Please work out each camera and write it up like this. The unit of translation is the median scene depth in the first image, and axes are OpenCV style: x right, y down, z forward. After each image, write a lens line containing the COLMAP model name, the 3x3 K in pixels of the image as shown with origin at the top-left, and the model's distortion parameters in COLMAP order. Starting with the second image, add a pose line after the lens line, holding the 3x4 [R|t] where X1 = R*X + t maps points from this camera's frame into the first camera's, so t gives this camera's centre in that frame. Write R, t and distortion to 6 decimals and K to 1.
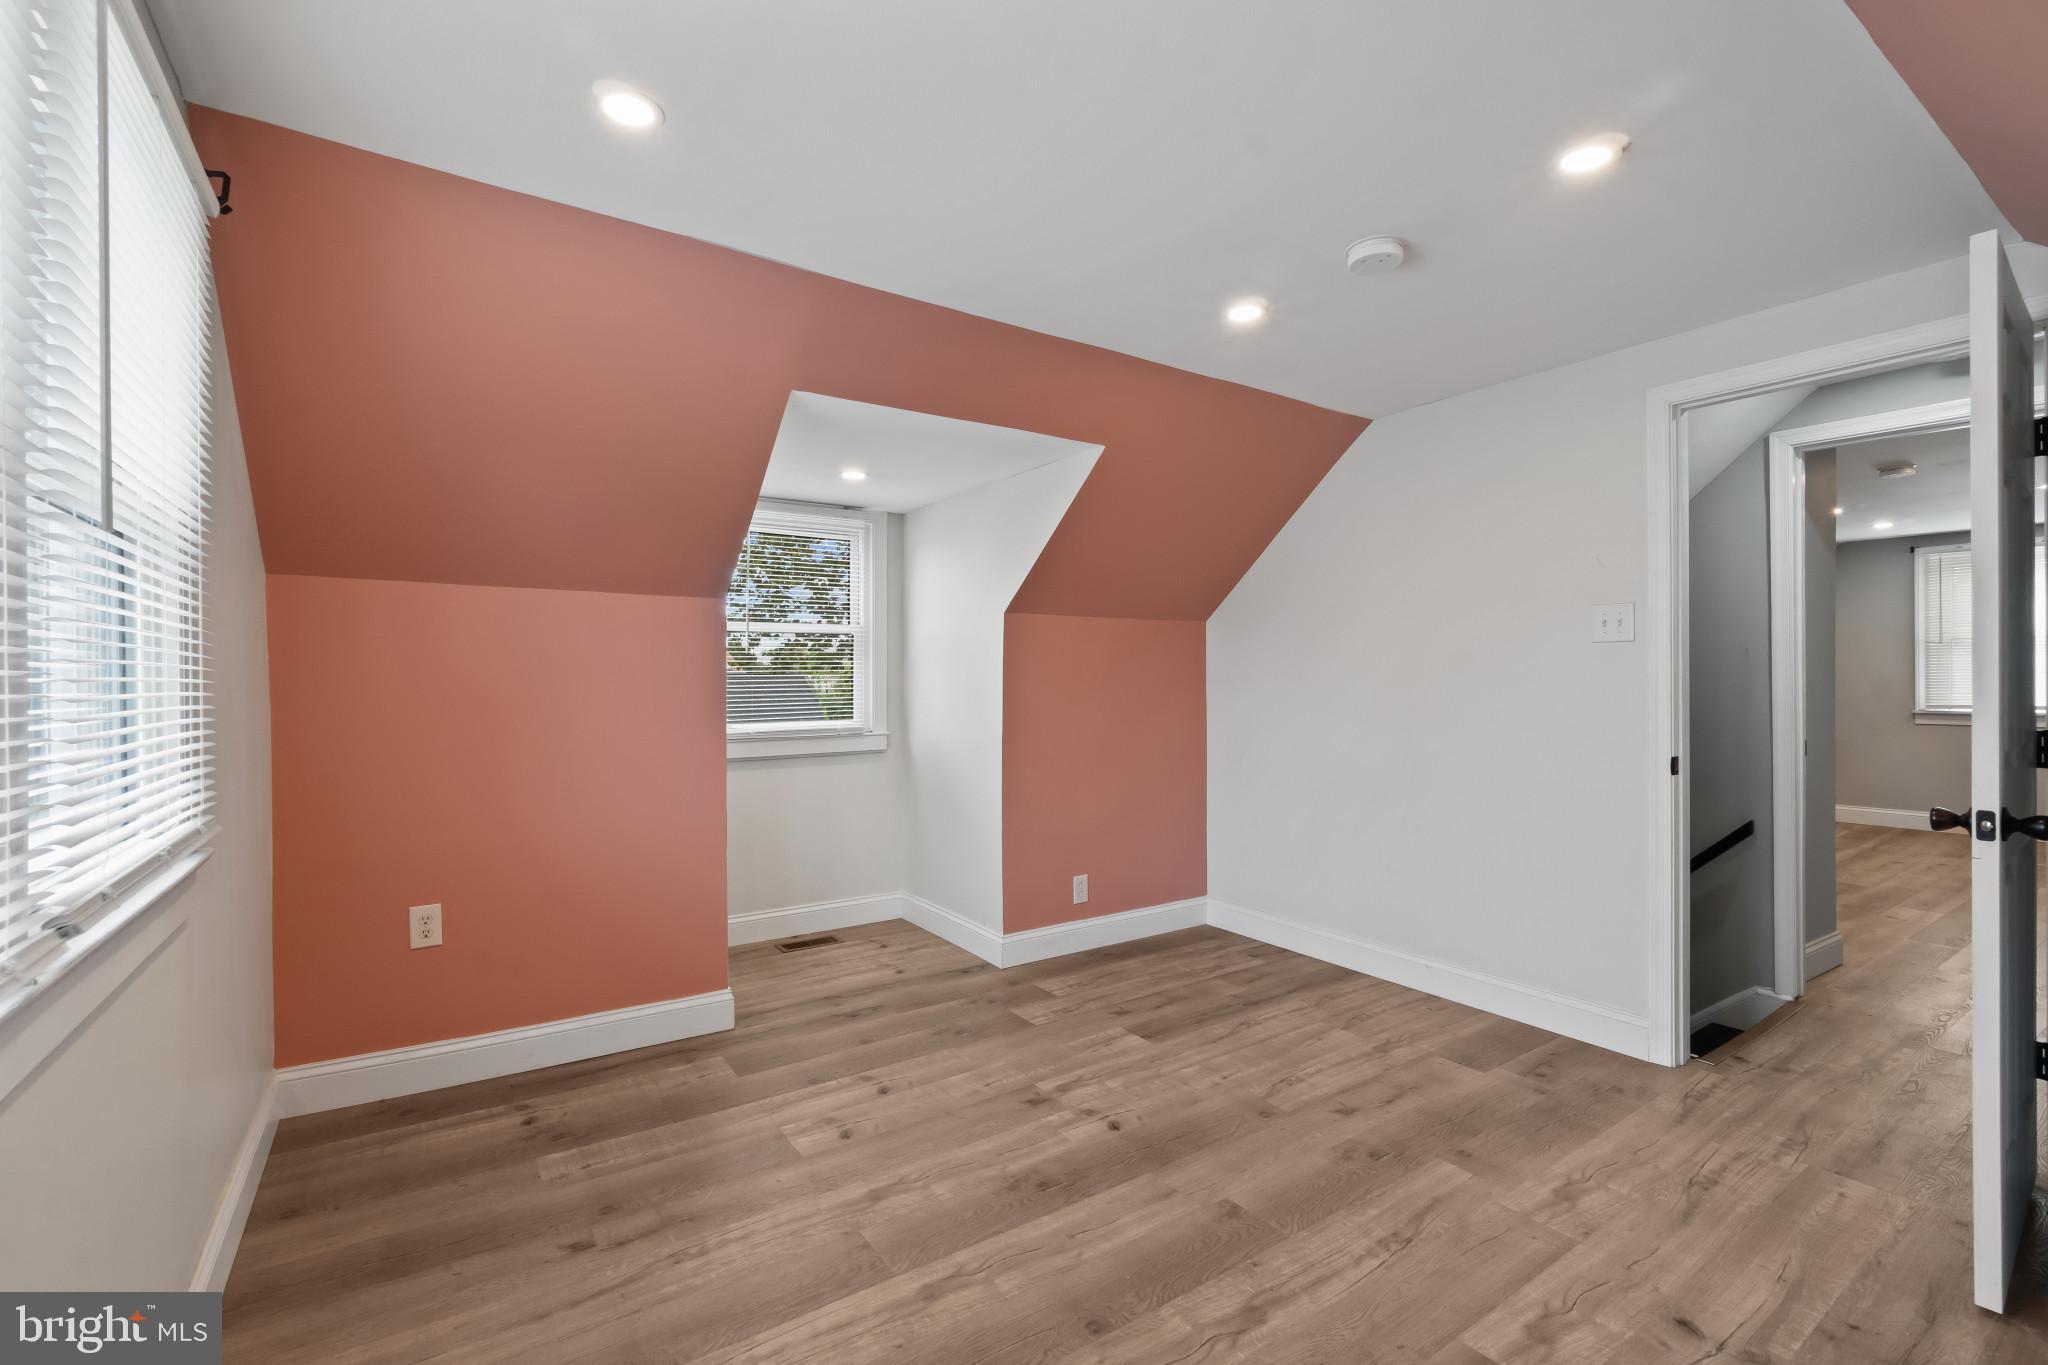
lens RADIAL K [[877.8, 0, 1024.0], [0, 877.8, 682.5], [0, 0, 1]] dist [-0.009439, 0.000136]
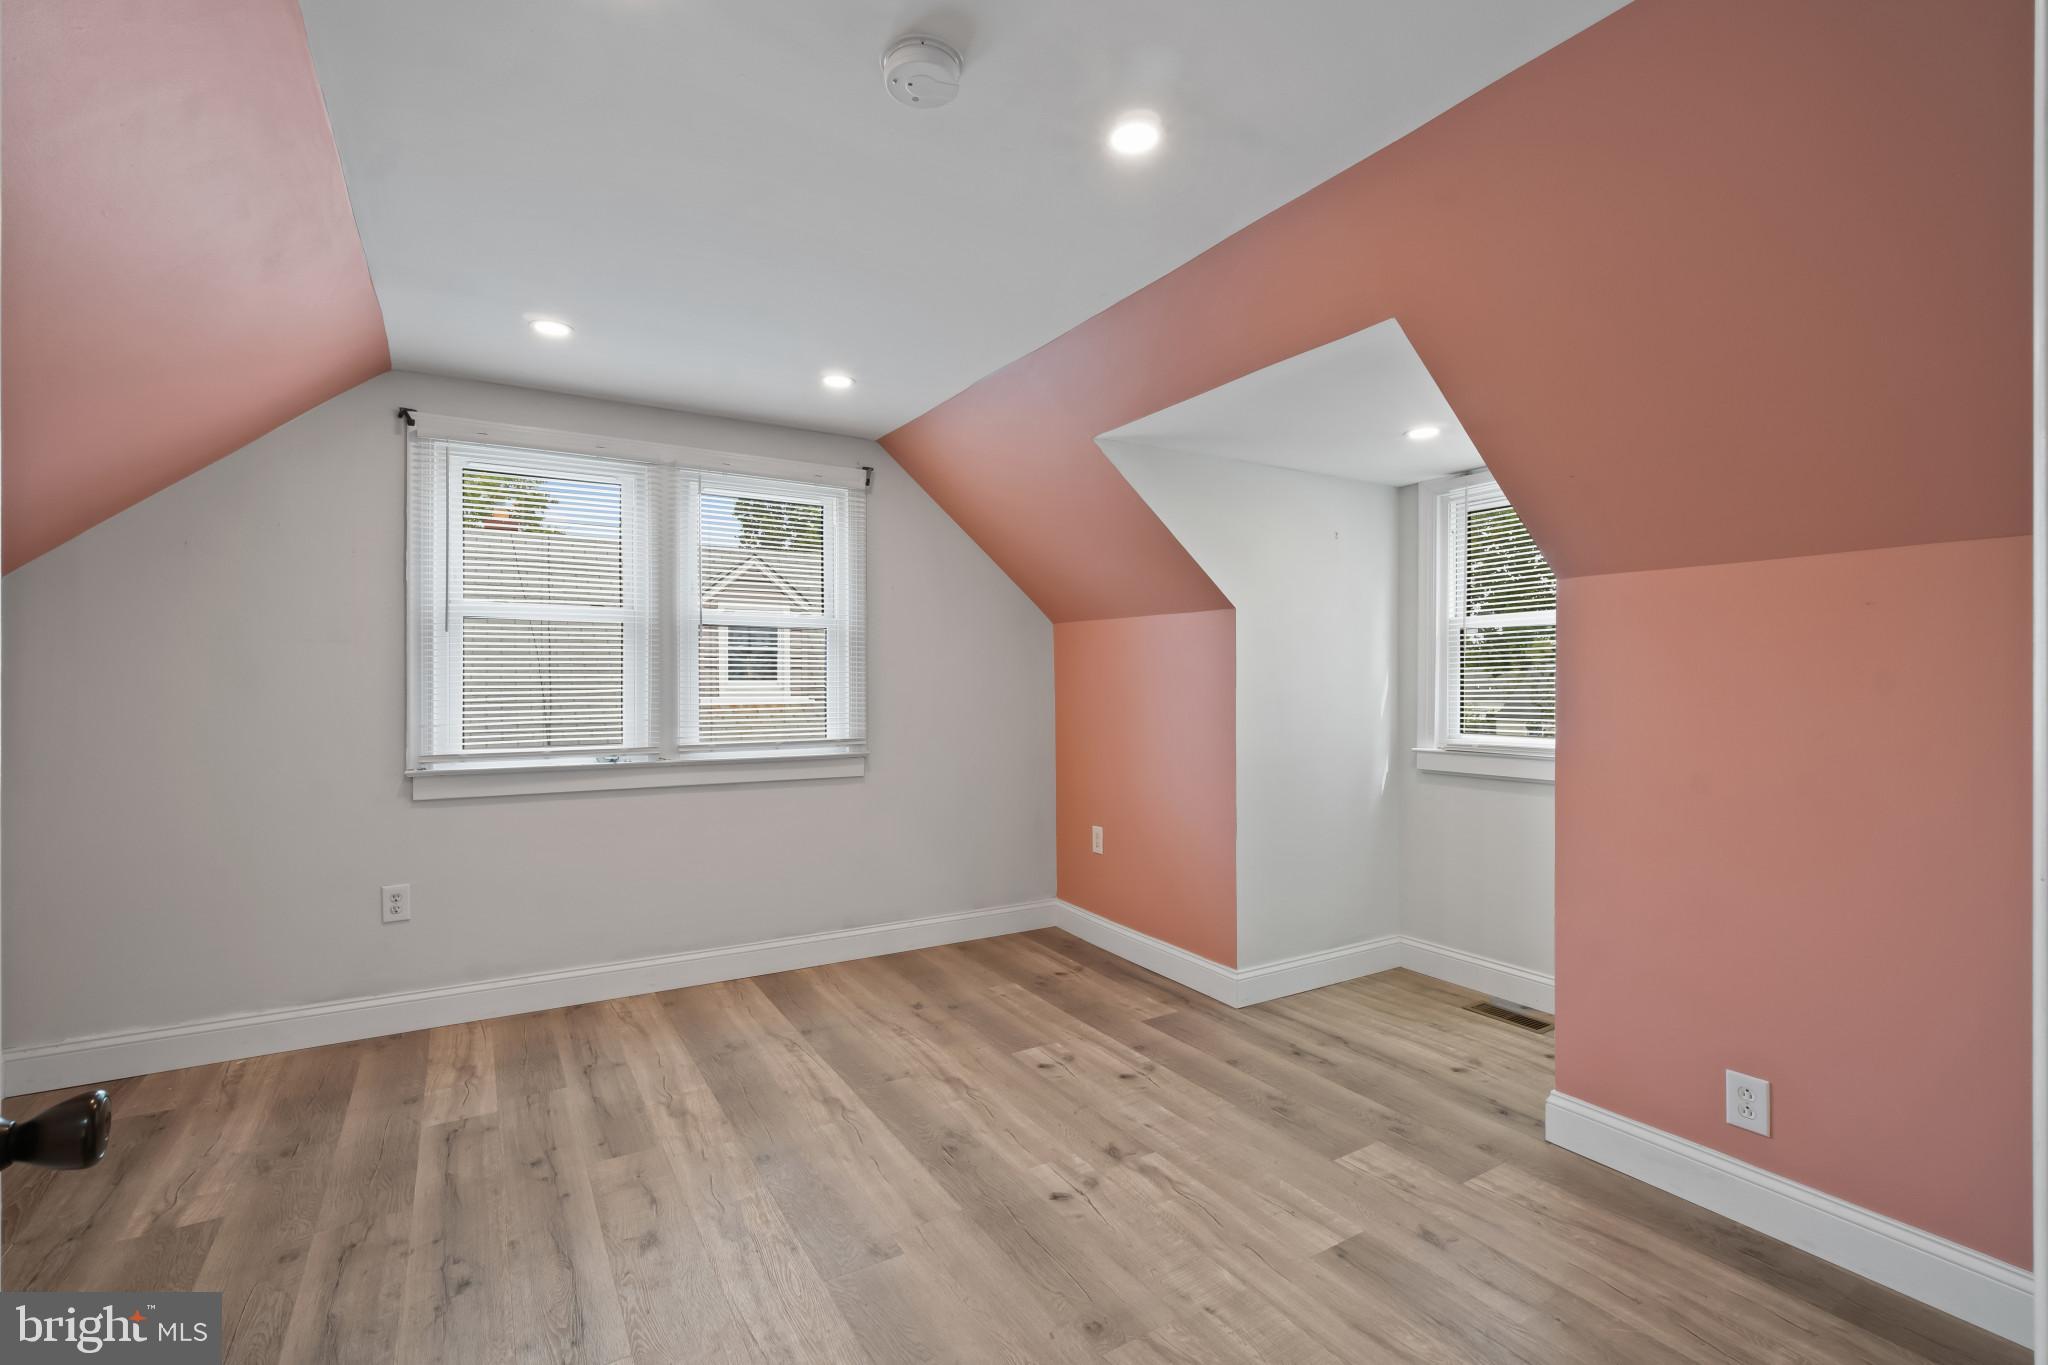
lens RADIAL K [[909.0, 0, 1017.1], [0, 909.0, 695.4], [0, 0, 1]] dist [0.001033, 0.000727]
pose [[-0.050761, 0.021000, -0.998490, 0.896901], [-0.005189, 0.999760, 0.021291, -0.013025], [0.998697, 0.006262, -0.050640, 0.892817]]
